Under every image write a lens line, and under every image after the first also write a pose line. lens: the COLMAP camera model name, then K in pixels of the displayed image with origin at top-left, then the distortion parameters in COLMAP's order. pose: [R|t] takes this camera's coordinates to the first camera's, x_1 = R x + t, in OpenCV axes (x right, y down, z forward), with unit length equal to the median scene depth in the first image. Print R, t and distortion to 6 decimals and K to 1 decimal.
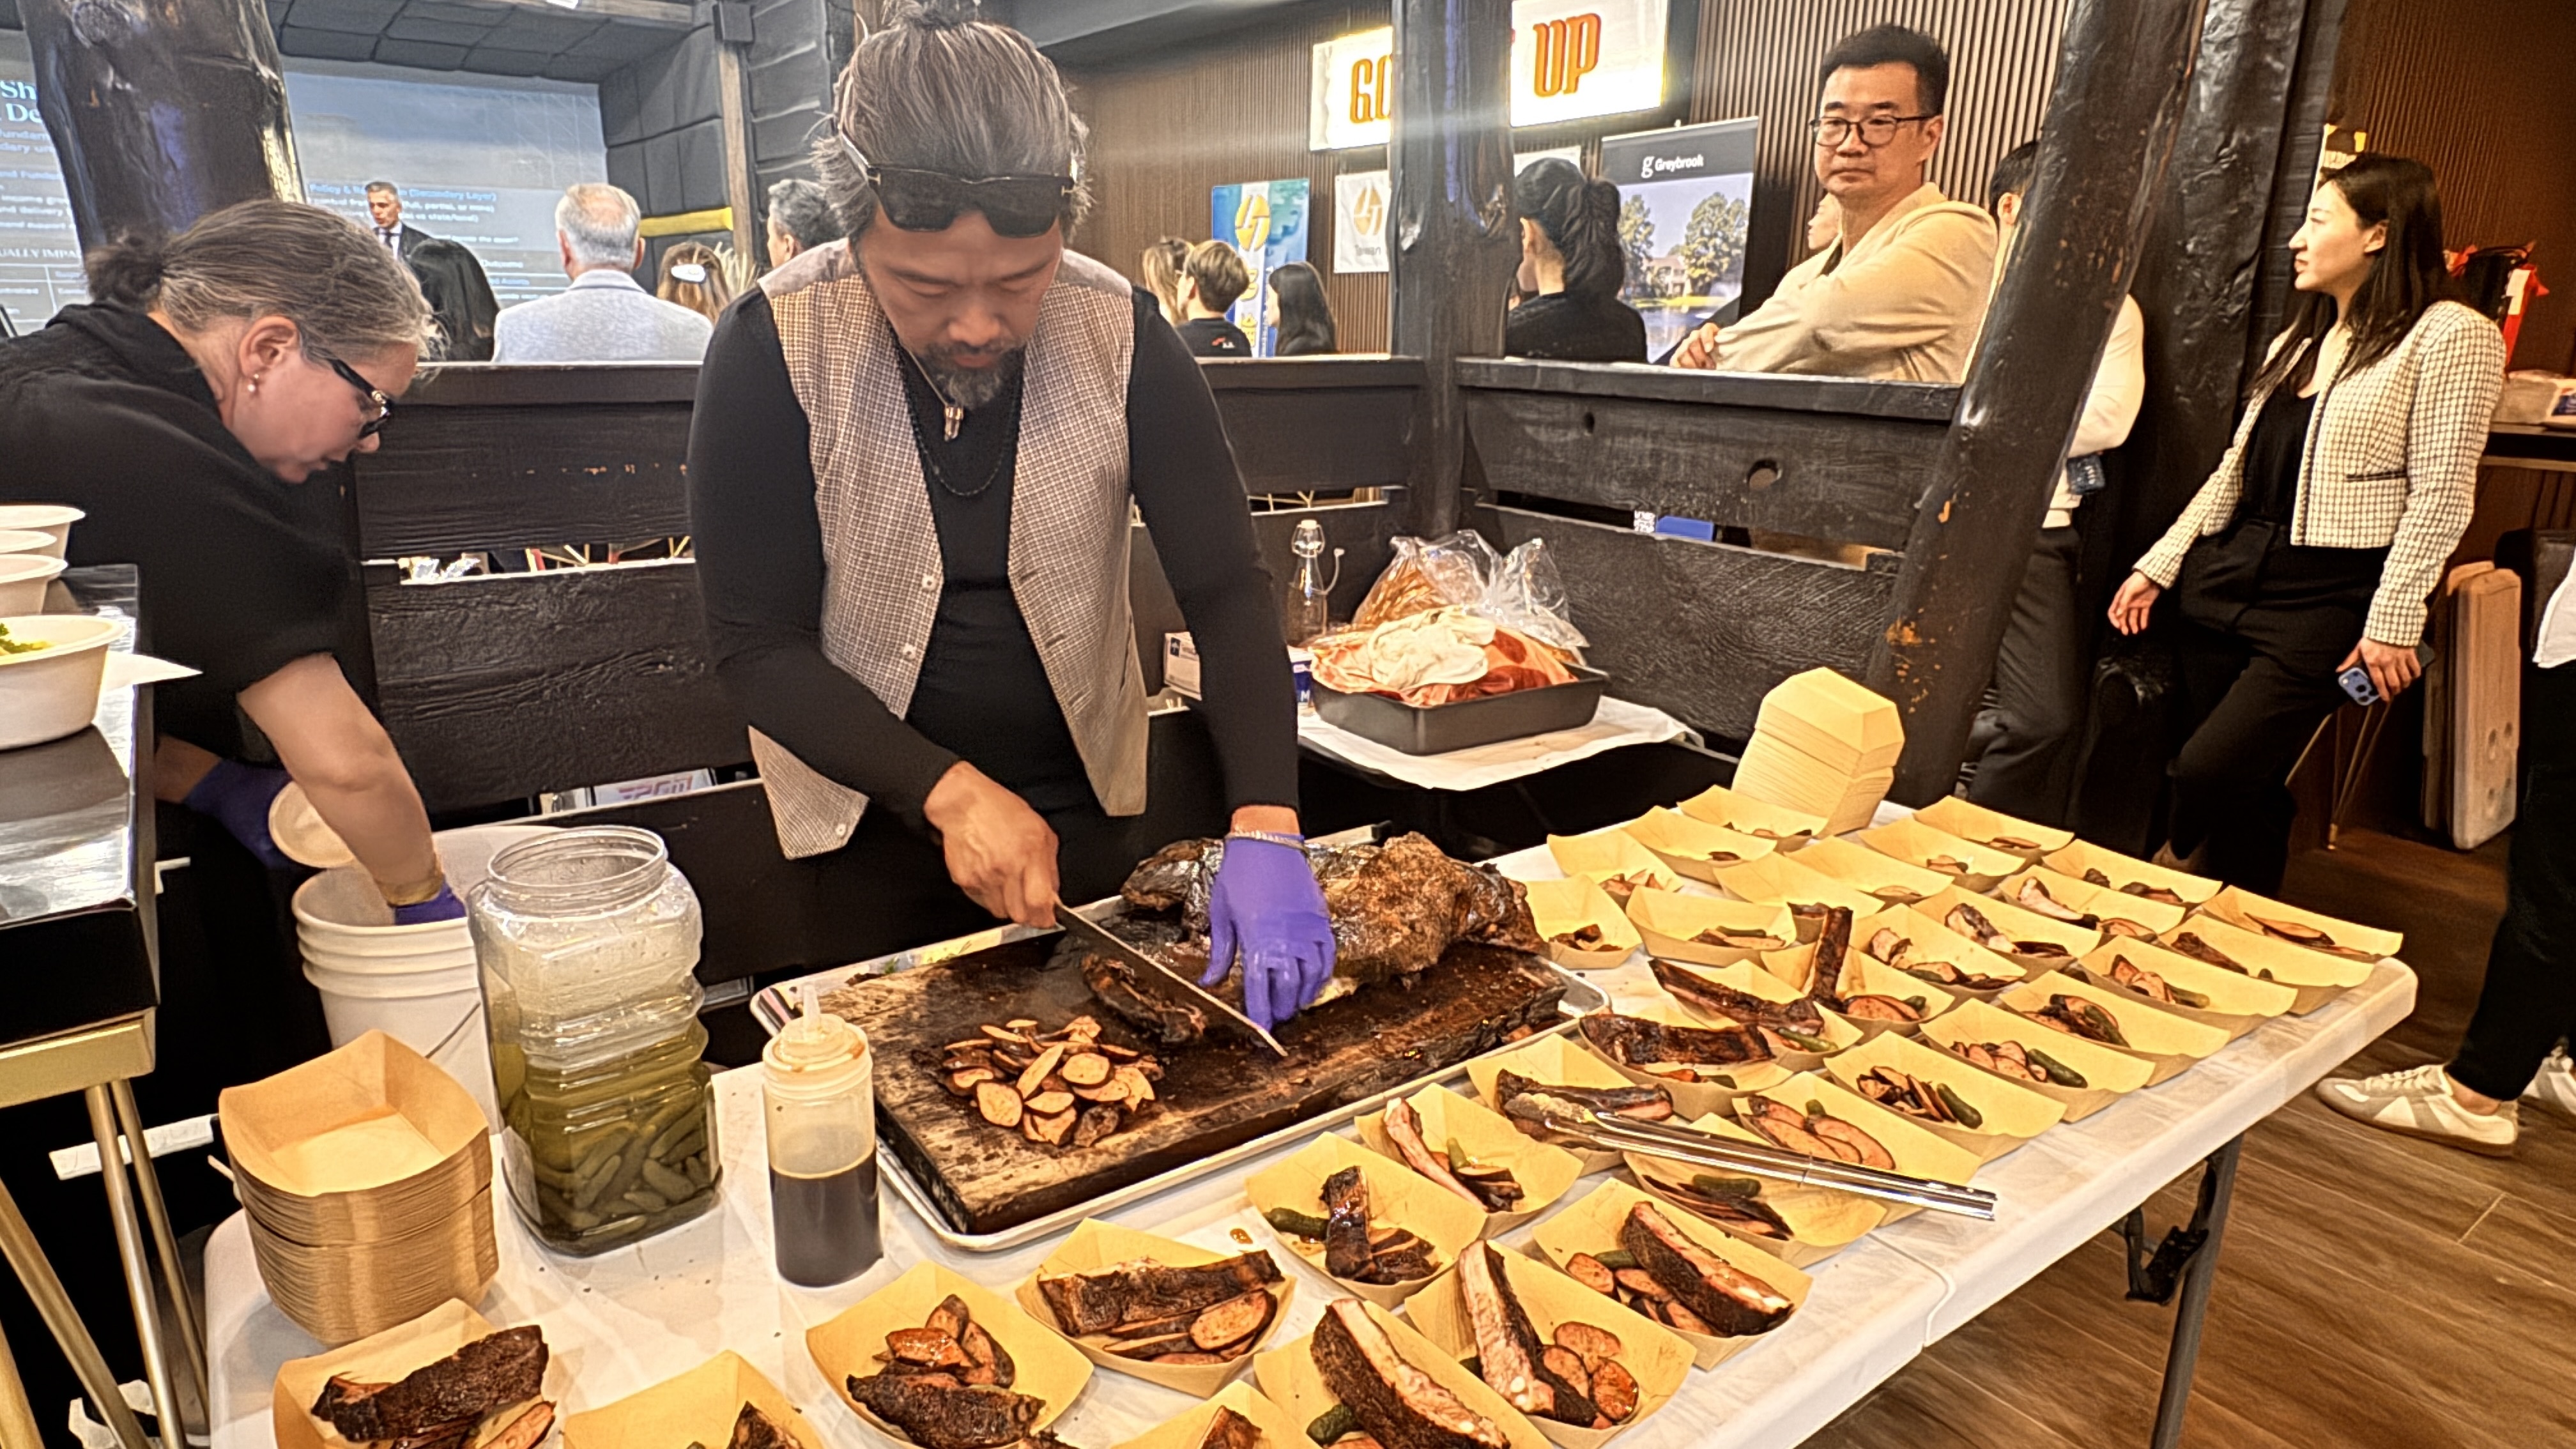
lens RADIAL K [[1454.7, 0, 1262.8], [0, 1454.7, 725.9], [0, 0, 1]] dist [0.001634, 0.000400]
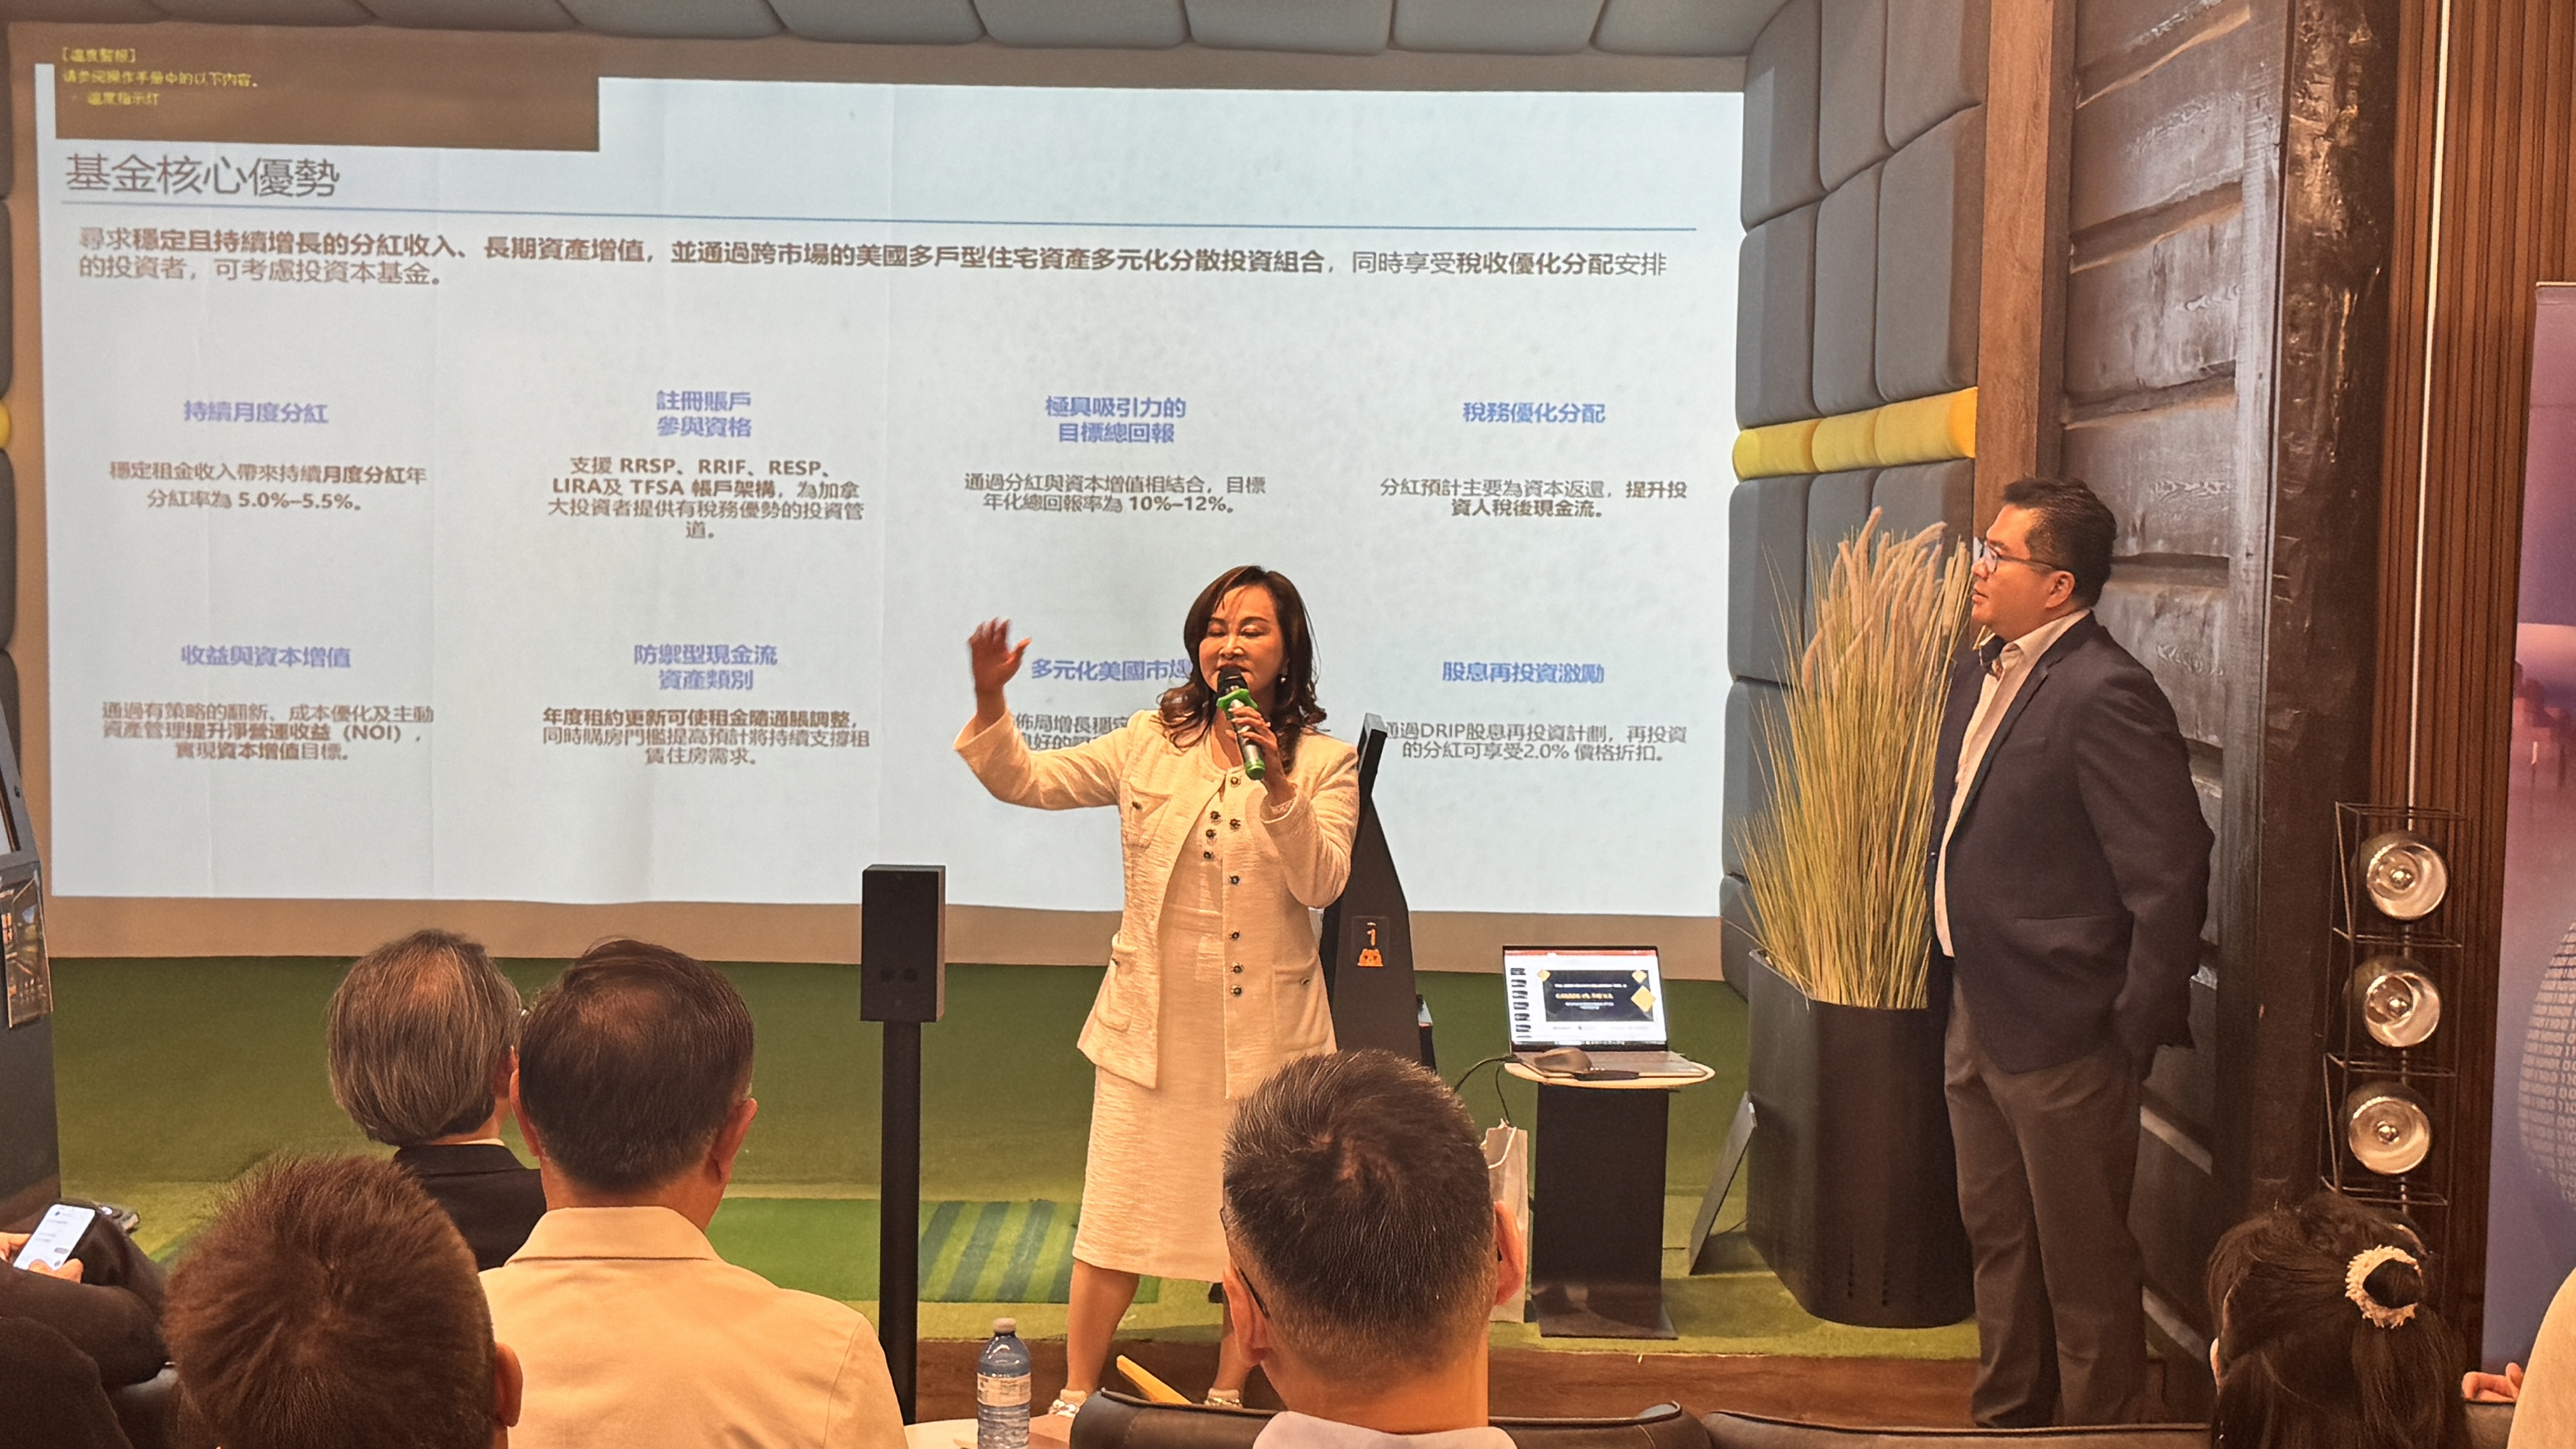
lens RADIAL K [[3382.0, 0, 1301.7], [0, 3382.0, 732.8], [0, 0, 1]] dist [0.190159, -0.327135]
pose [[0.814717, 0.032278, -0.578960, -0.502494], [-0.164543, 0.970277, -0.177451, -1.027615], [0.556023, 0.239836, 0.795812, 2.802311]]
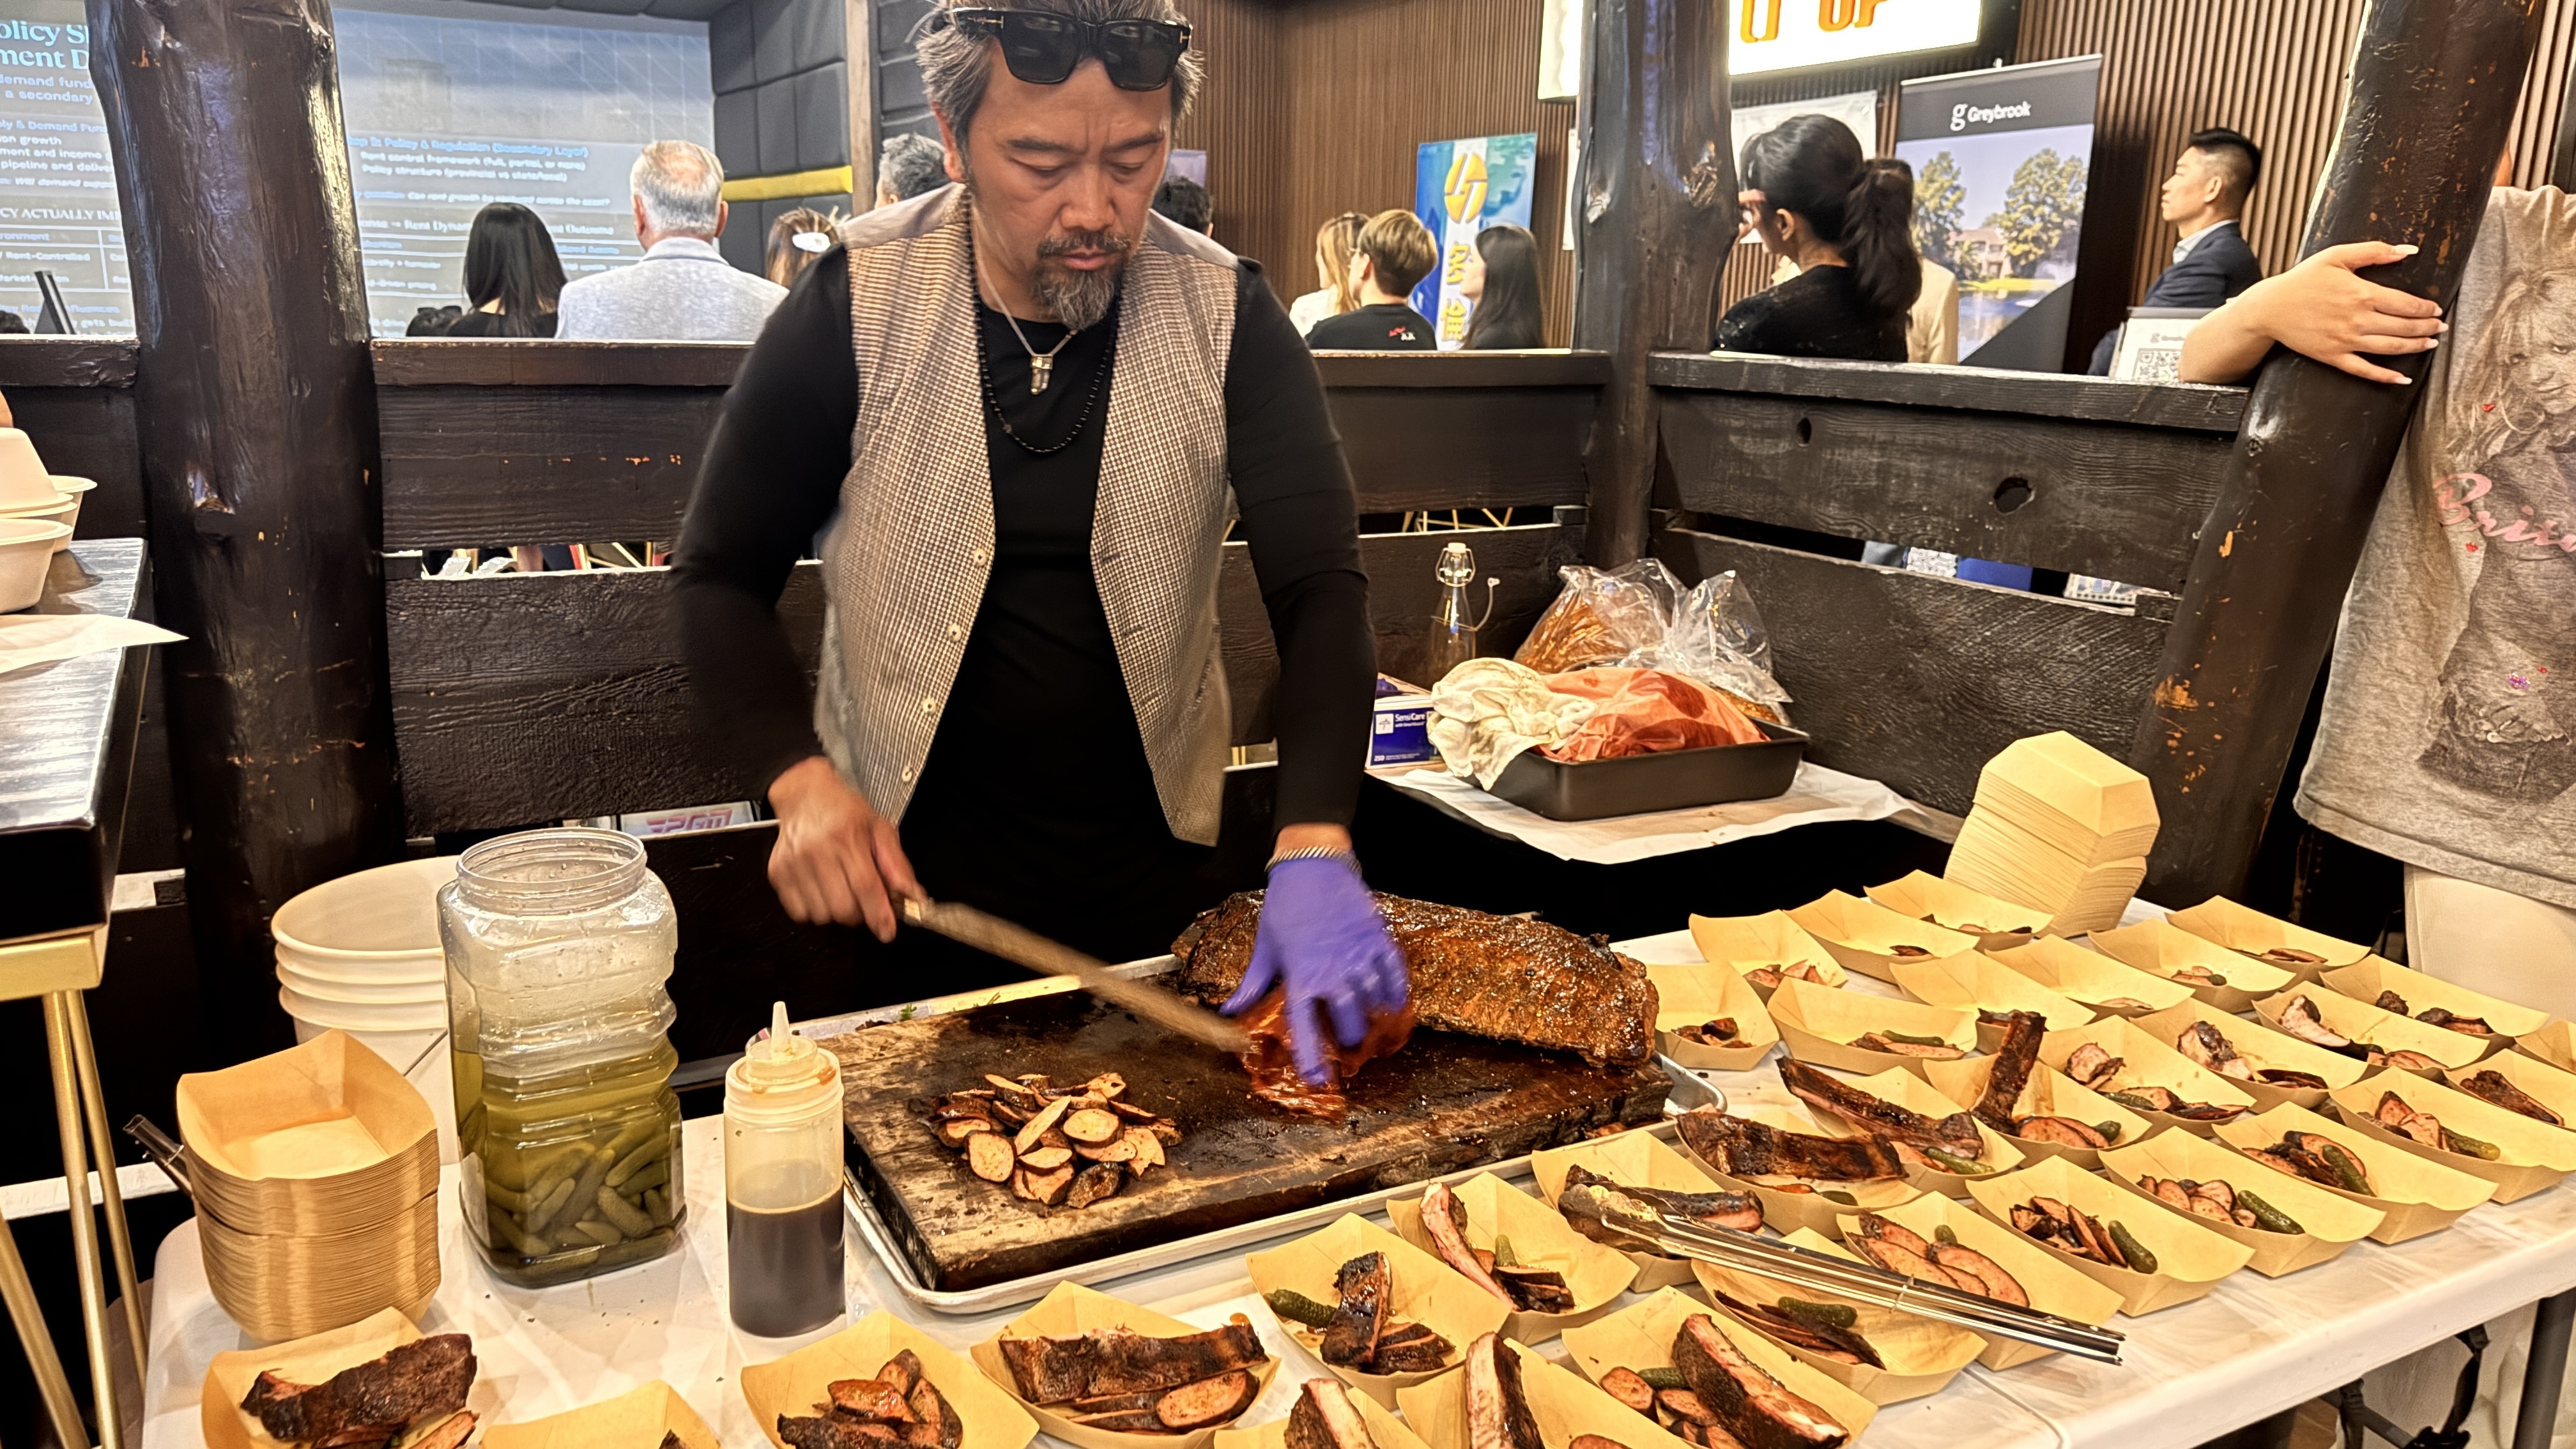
lens RADIAL K [[1819.5, 0, 1270.2], [0, 1819.5, 721.8], [0, 0, 1]] dist [0.081971, -0.124241]
pose [[0.992434, 0.036736, -0.117156, 0.090252], [-0.042354, 0.998051, -0.045822, 0.027412], [0.115245, 0.050437, 0.992056, -0.093015]]
